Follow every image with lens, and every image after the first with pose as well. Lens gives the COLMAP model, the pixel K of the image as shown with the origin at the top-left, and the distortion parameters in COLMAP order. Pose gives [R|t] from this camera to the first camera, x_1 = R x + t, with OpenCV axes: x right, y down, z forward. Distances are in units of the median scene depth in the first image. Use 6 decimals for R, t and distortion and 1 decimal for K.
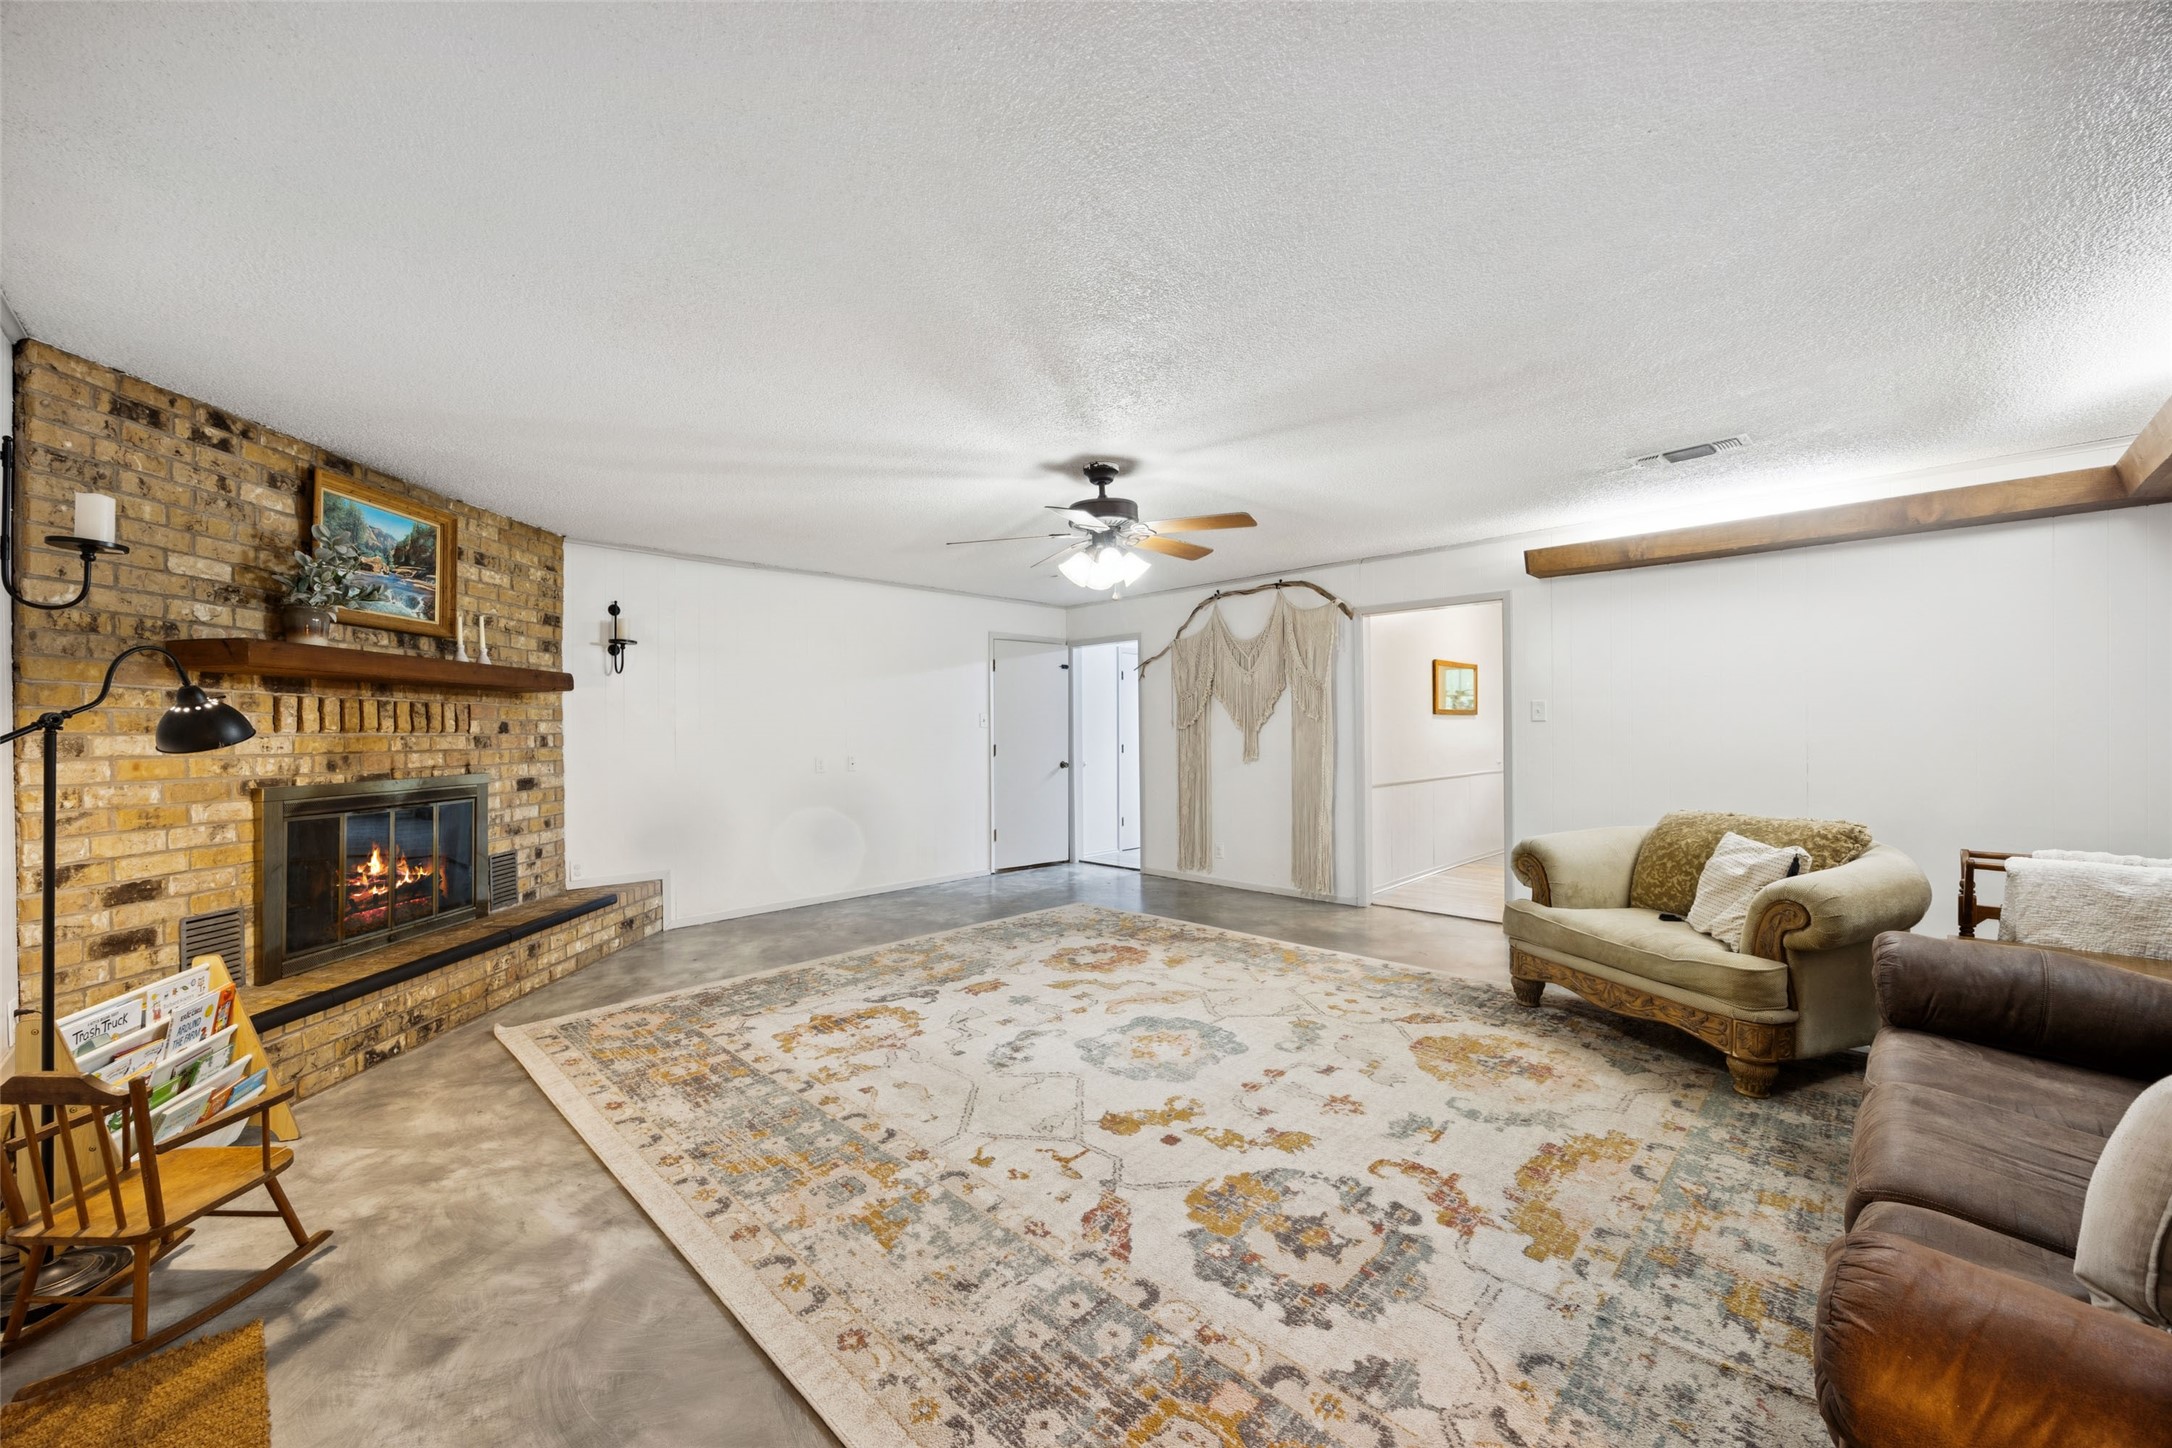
lens RADIAL K [[826.2, 0, 1089.4], [0, 826.2, 732.0], [0, 0, 1]] dist [-0.001769, -0.000431]
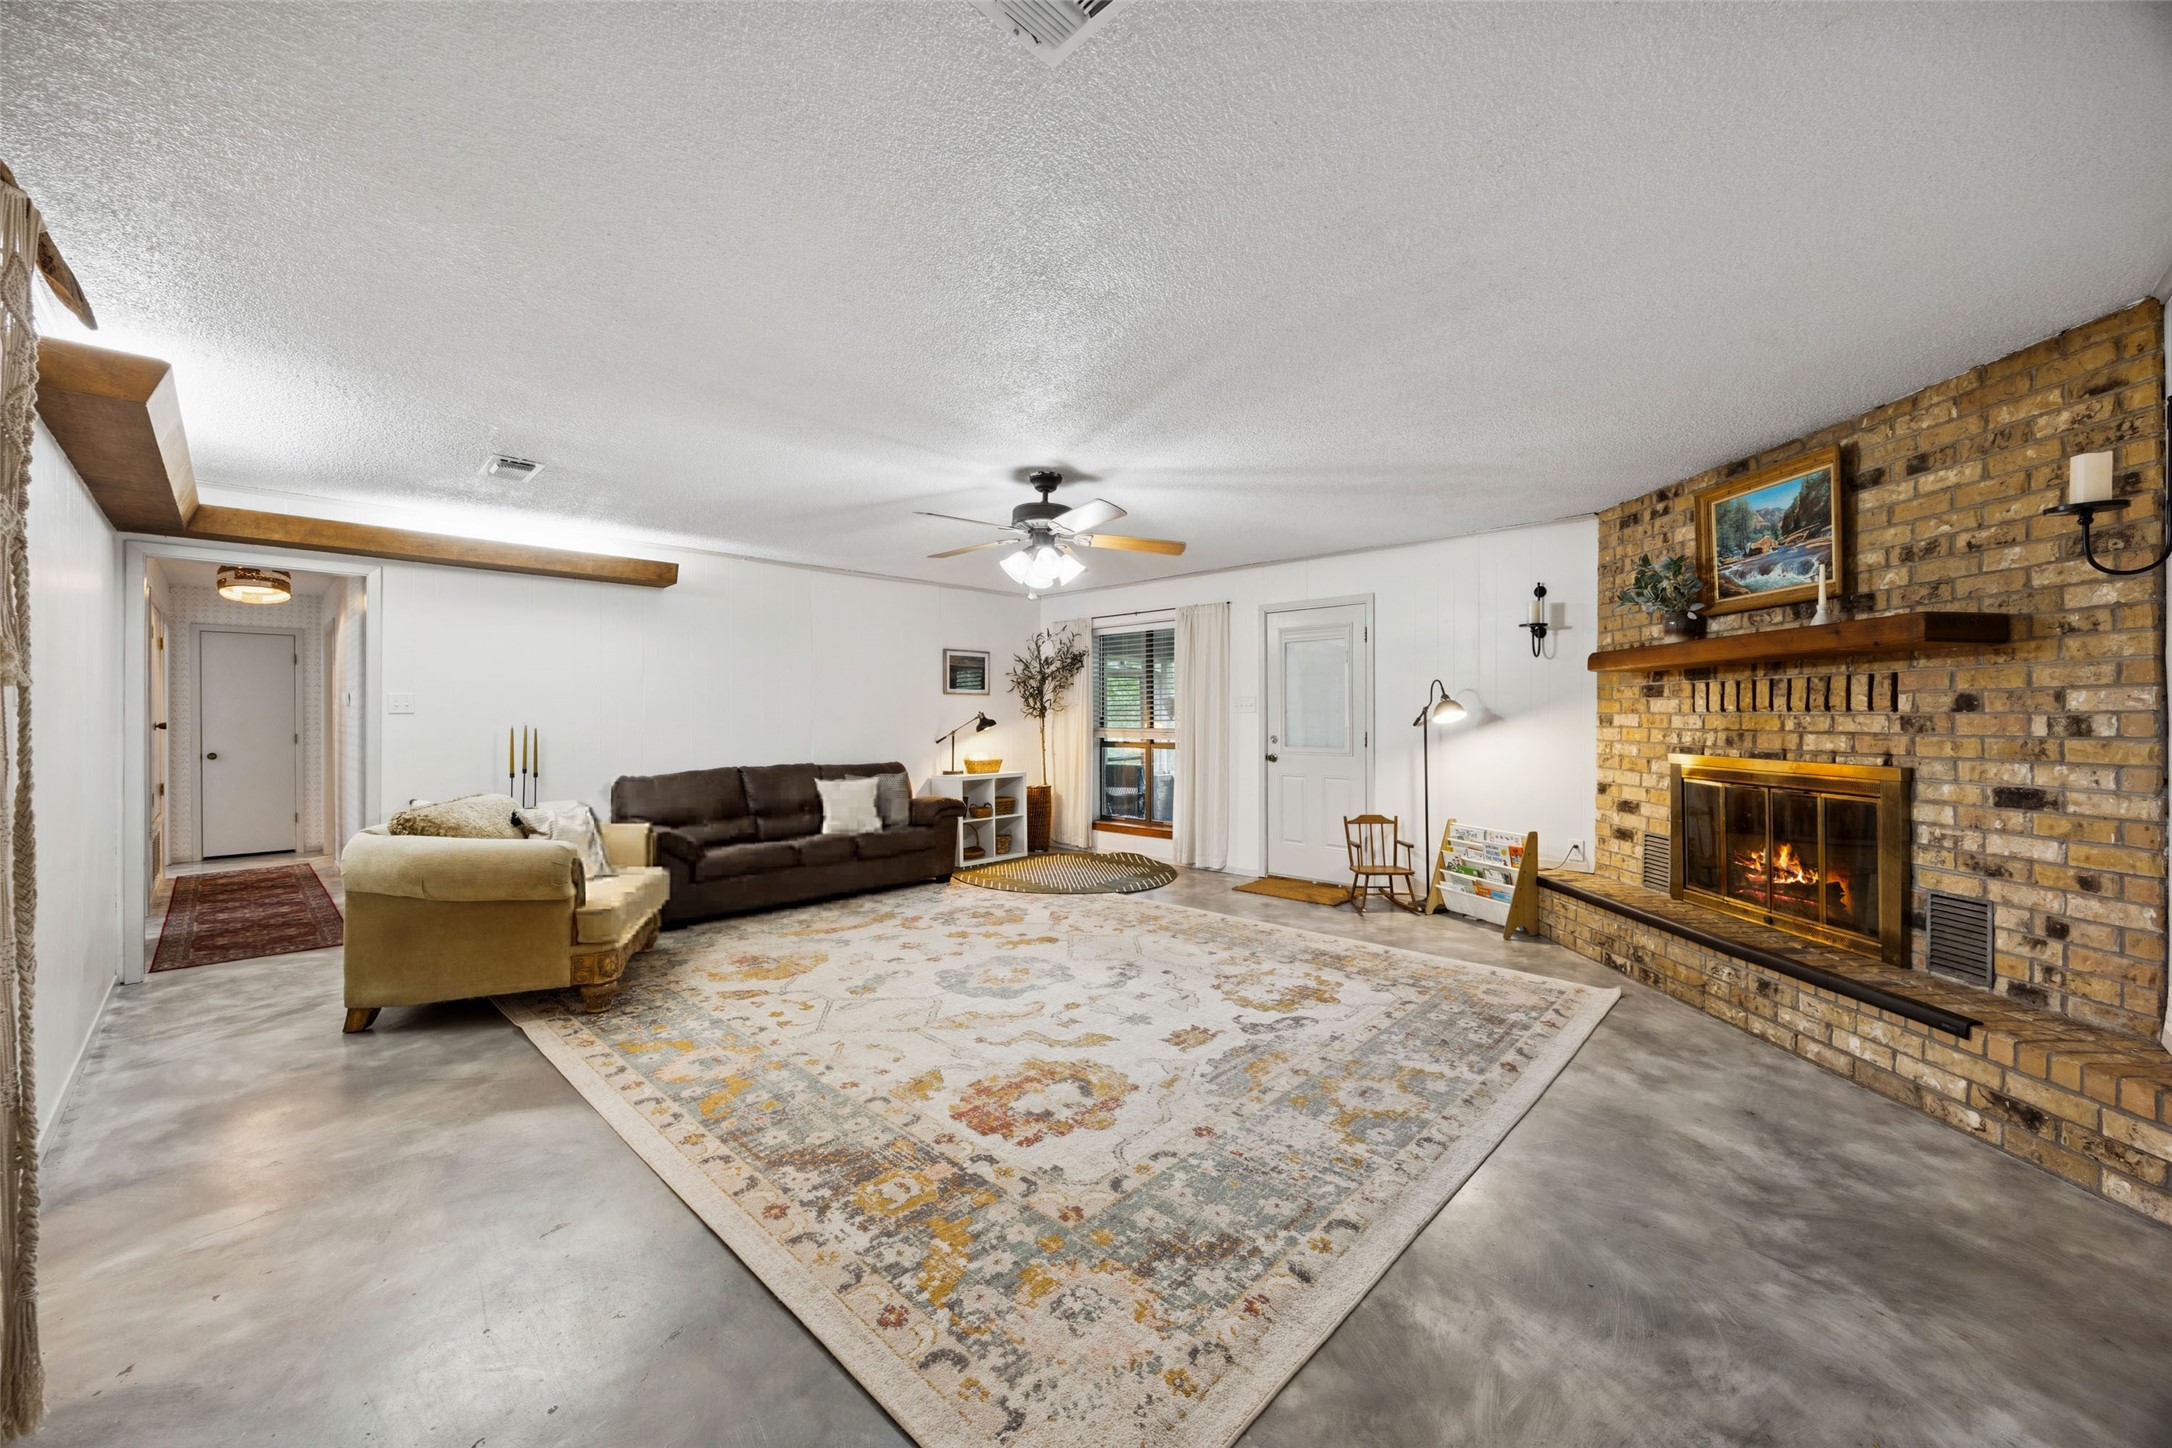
lens RADIAL K [[826.2, 0, 1077.0], [0, 826.2, 713.2], [0, 0, 1]] dist [-0.001769, -0.000431]
pose [[-0.999944, 0.010406, -0.002149, -0.019603], [0.010415, 0.999938, -0.003972, -0.001967], [0.002107, -0.003994, -0.999990, 1.973169]]
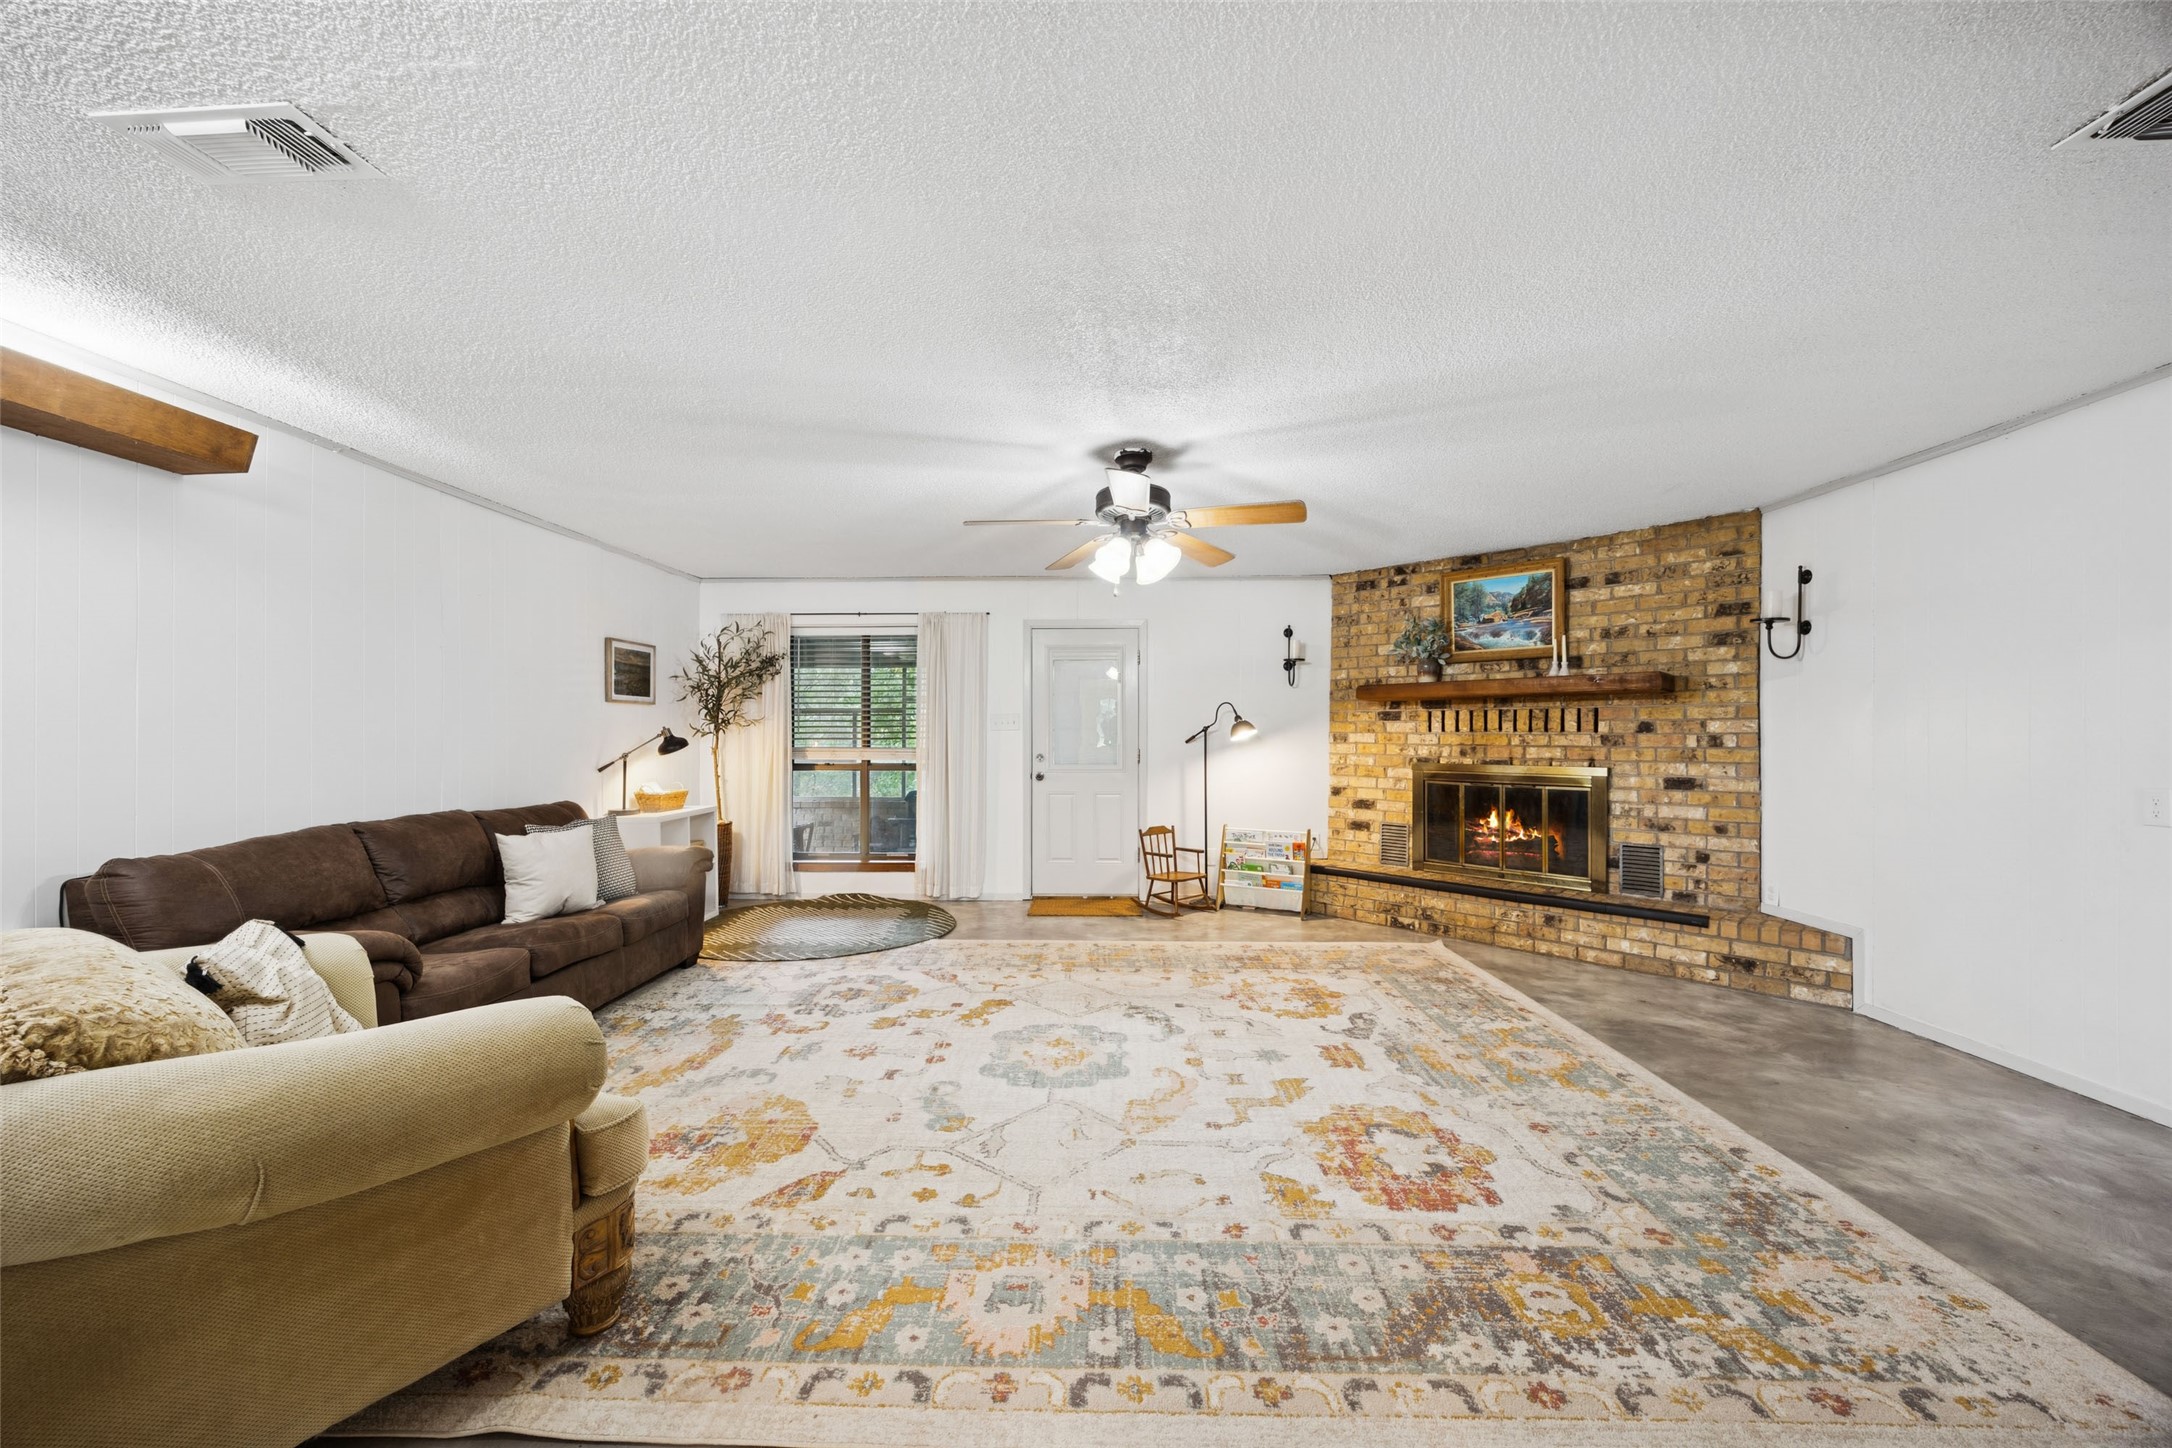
lens RADIAL K [[826.2, 0, 1085.5], [0, 826.2, 730.0], [0, 0, 1]] dist [-0.001769, -0.000431]
pose [[-0.735885, 0.005029, -0.677088, 0.649710], [0.005508, 0.999984, 0.001440, -0.008728], [0.677084, -0.002670, -0.735901, 1.557060]]
